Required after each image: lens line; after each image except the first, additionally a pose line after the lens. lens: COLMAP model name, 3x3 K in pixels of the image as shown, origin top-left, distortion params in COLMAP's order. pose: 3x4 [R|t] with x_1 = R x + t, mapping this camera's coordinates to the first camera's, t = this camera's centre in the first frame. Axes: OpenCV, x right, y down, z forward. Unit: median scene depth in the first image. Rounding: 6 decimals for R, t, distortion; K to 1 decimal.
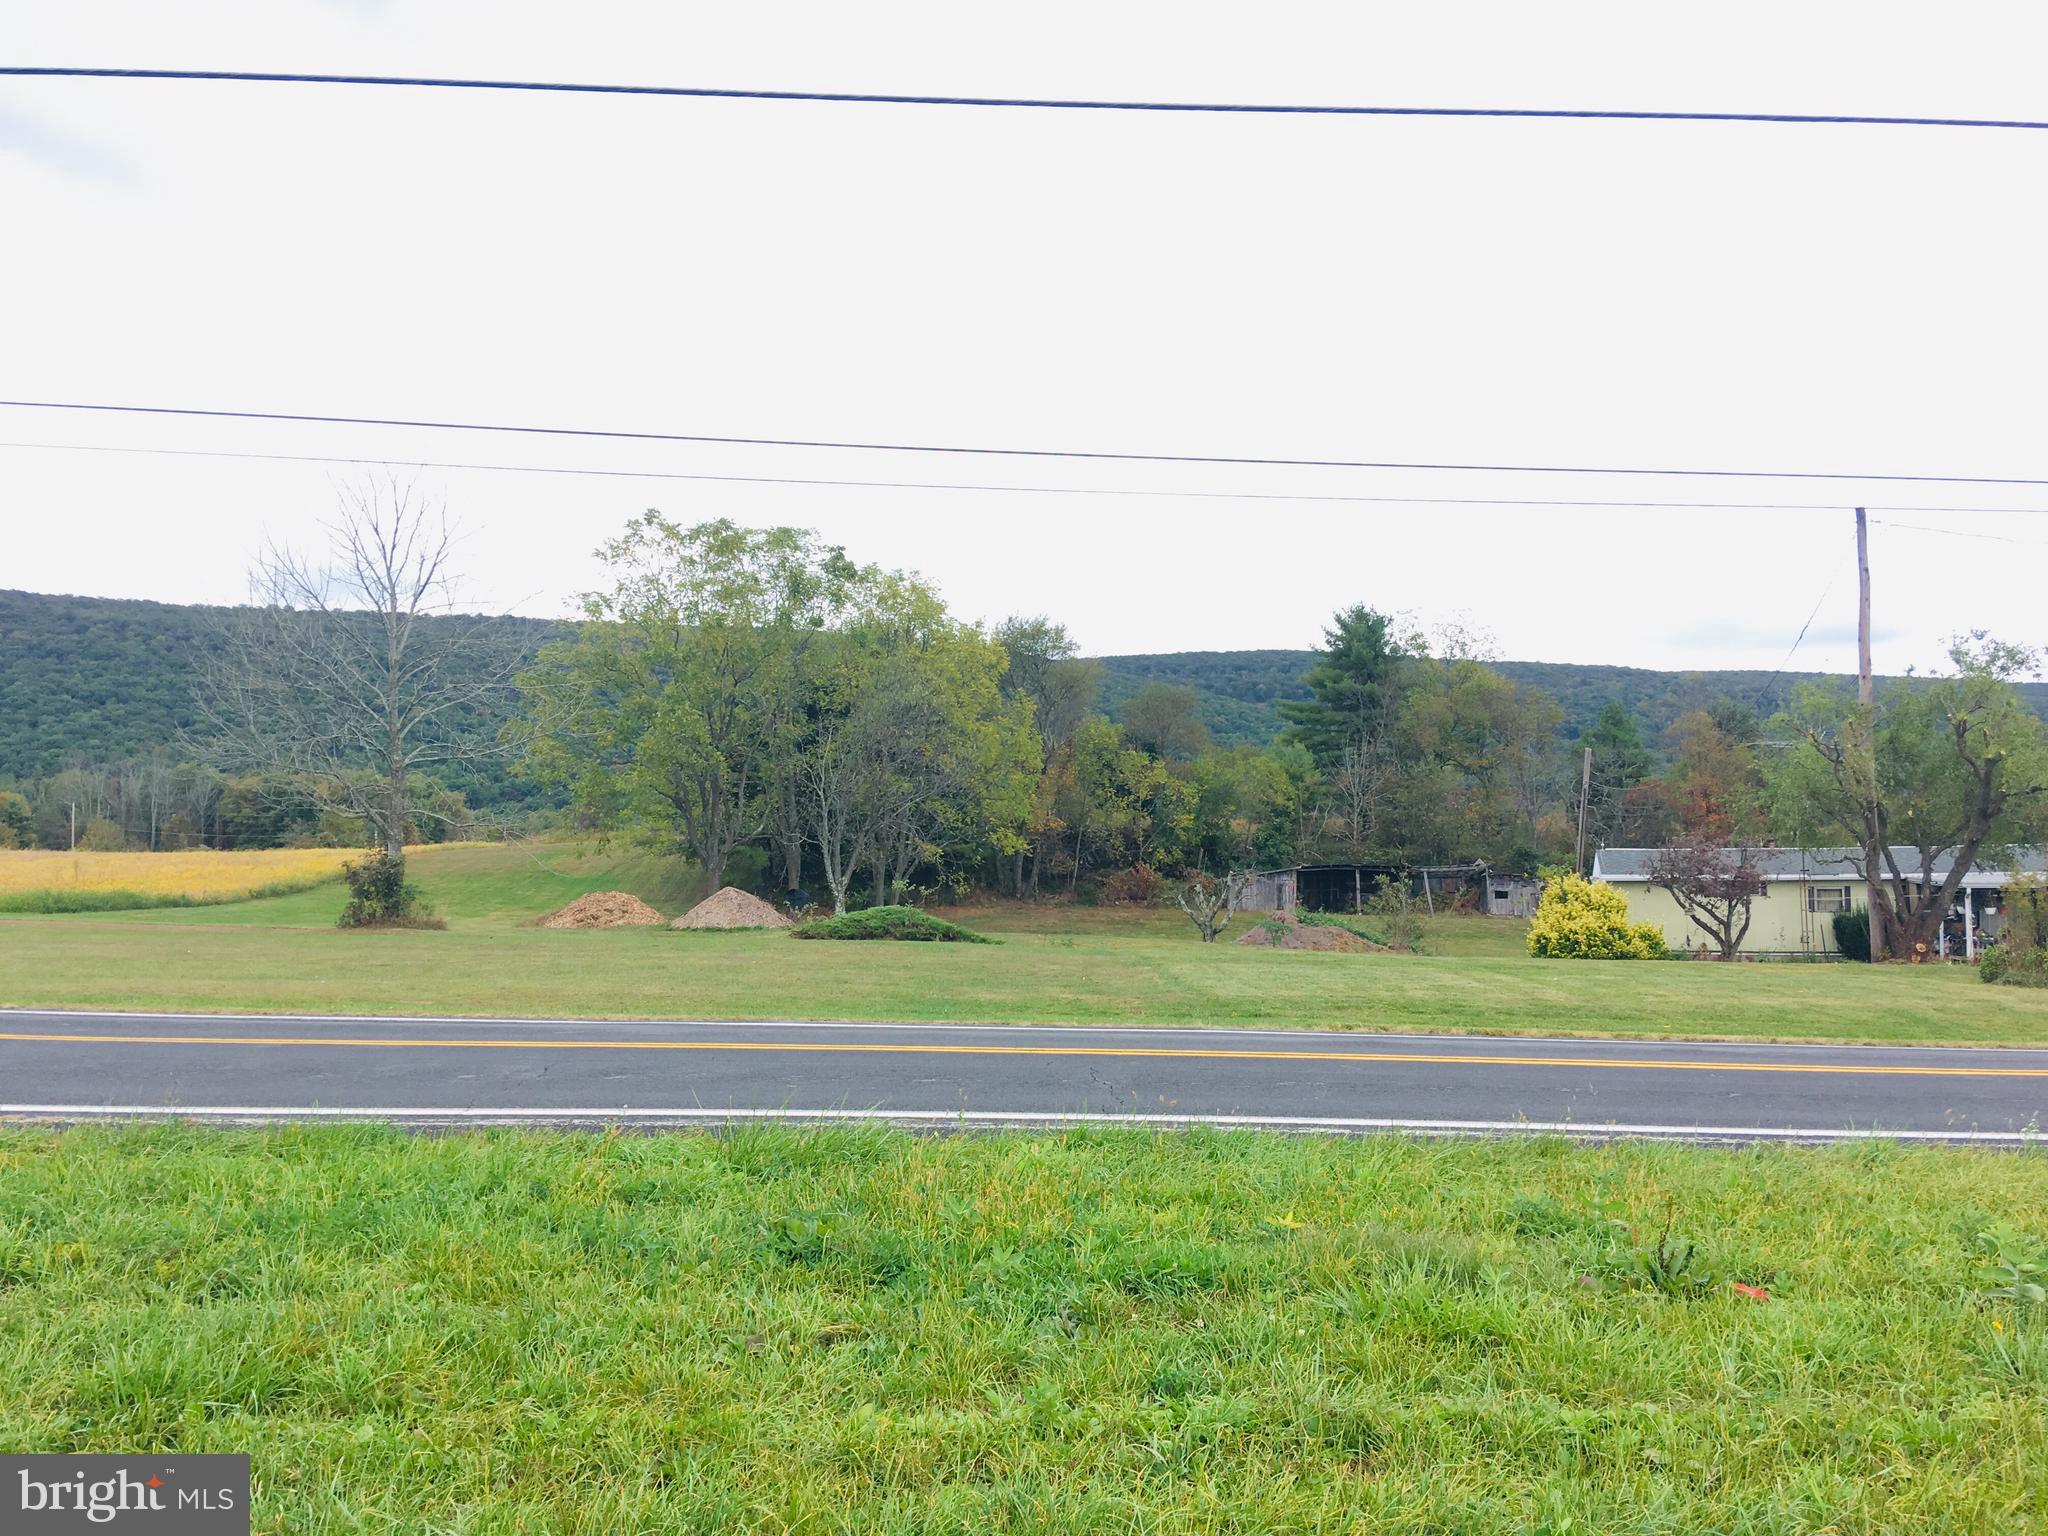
lens RADIAL K [[1727.5, 0, 1020.1], [0, 1727.5, 754.7], [0, 0, 1]] dist [0.112206, -0.167938]
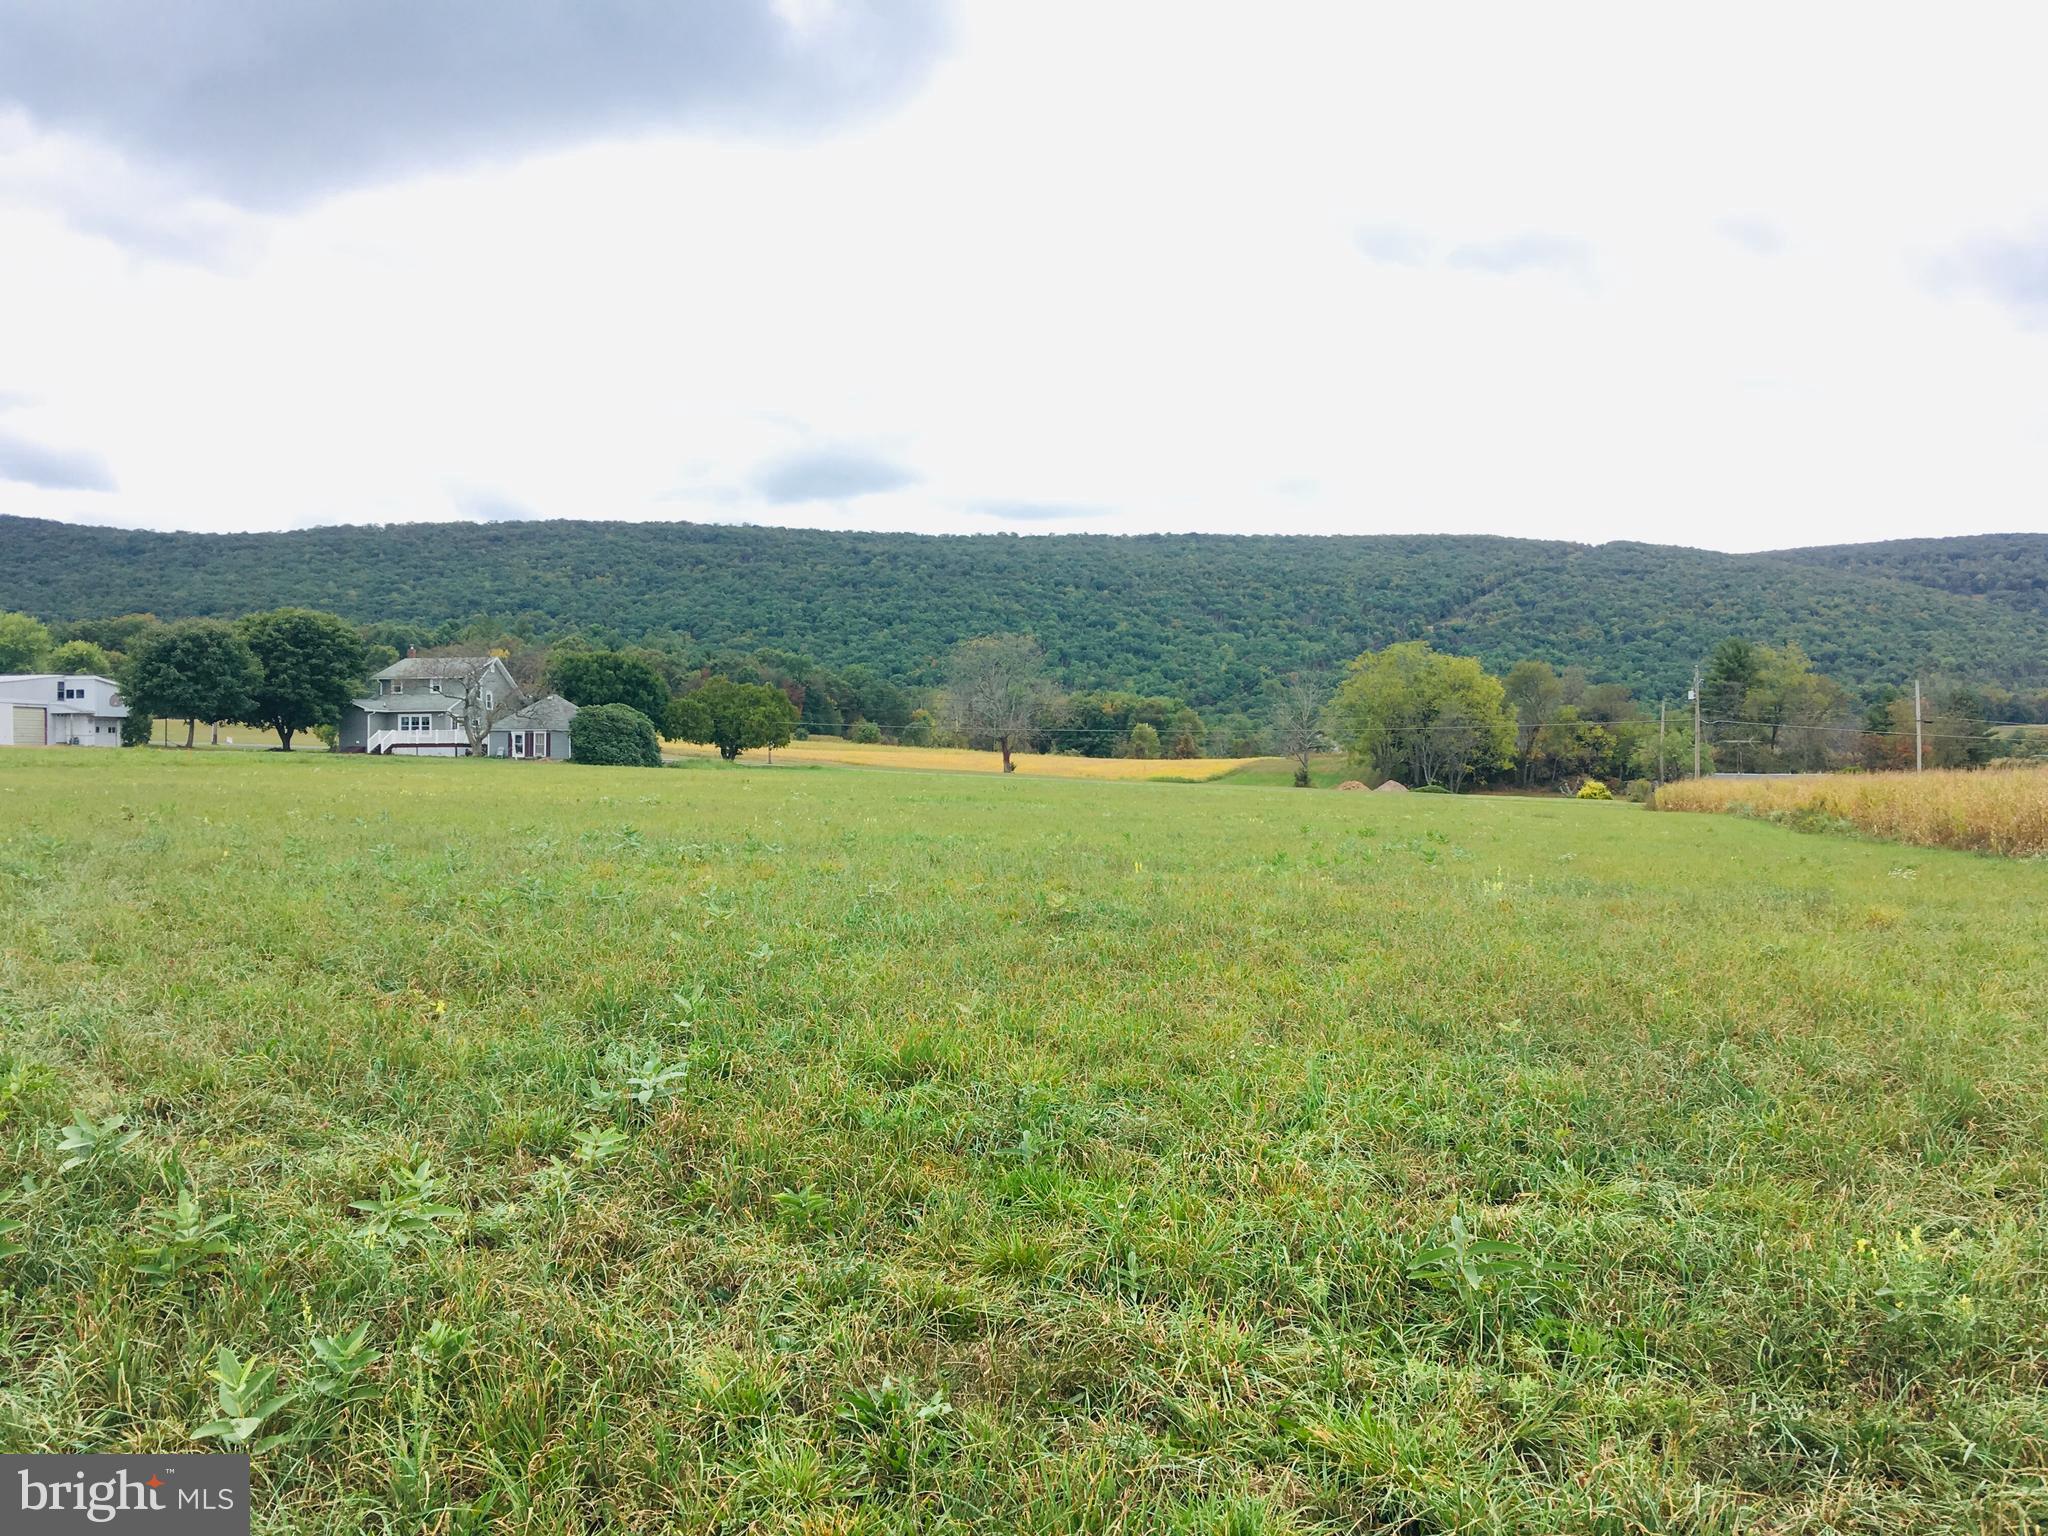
lens RADIAL K [[1727.5, 0, 1020.1], [0, 1727.5, 754.7], [0, 0, 1]] dist [0.112206, -0.167938]
pose [[0.929597, 0.013862, -0.368316, 0.217514], [0.008563, 0.998211, 0.059181, -0.095656], [0.368477, -0.058168, 0.927815, -1.282935]]
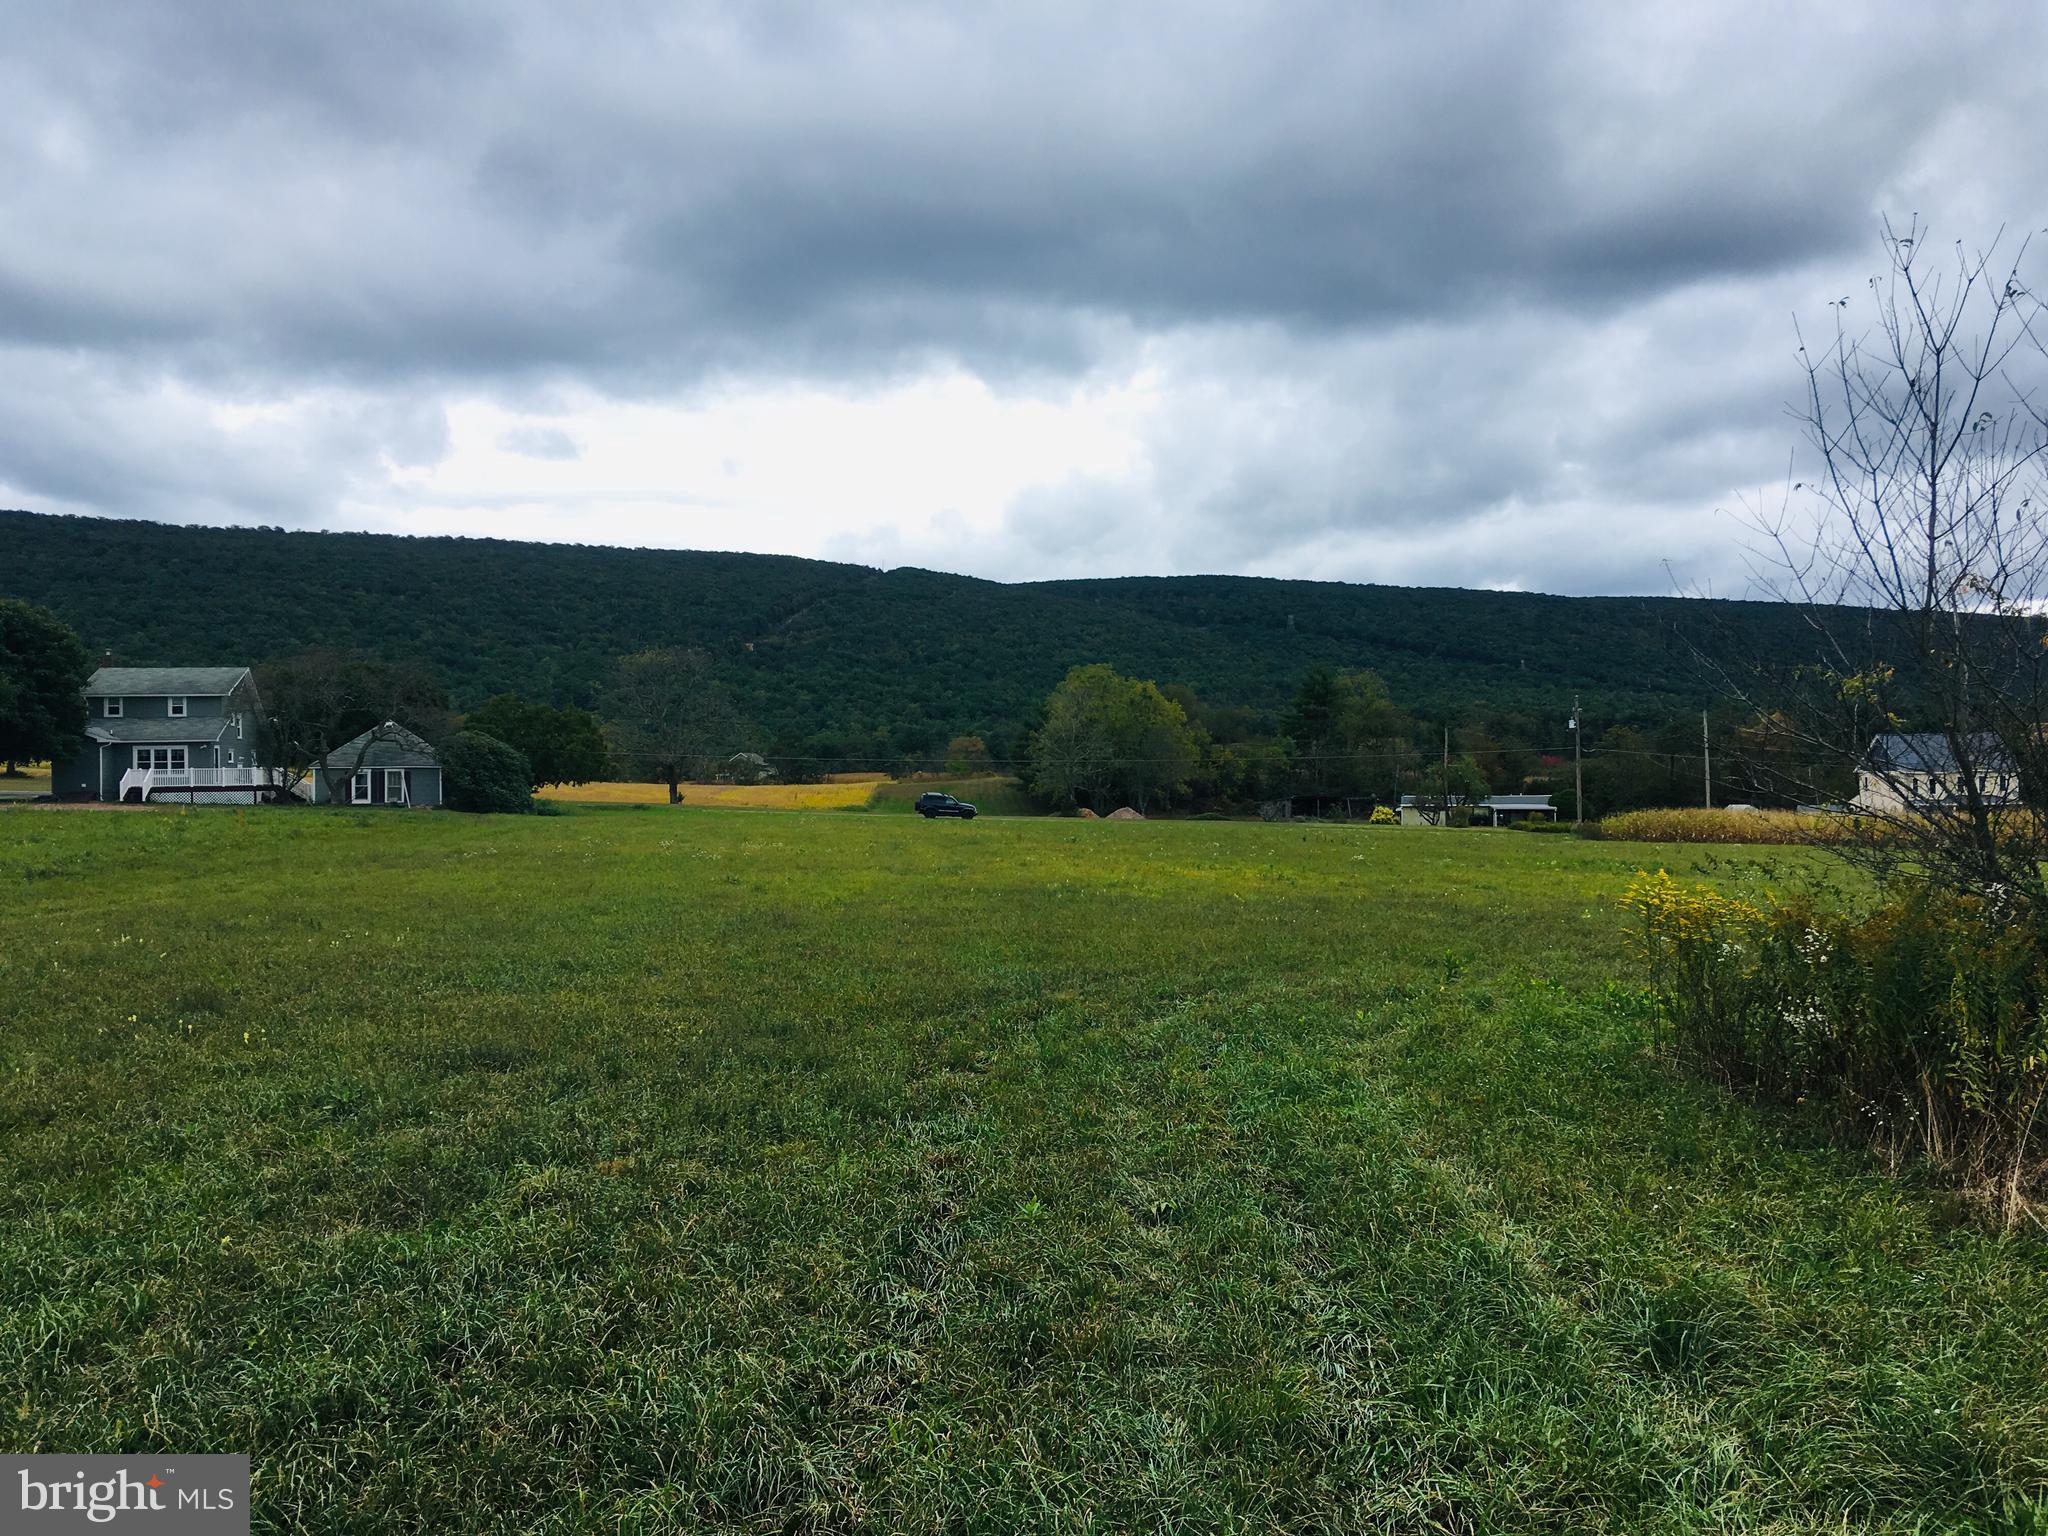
lens RADIAL K [[1727.5, 0, 1020.1], [0, 1727.5, 754.7], [0, 0, 1]] dist [0.112206, -0.167938]
pose [[0.999184, 0.005790, 0.039974, -0.277548], [-0.007815, 0.998683, 0.050701, -0.099770], [-0.039628, -0.050972, 0.997914, -1.203330]]
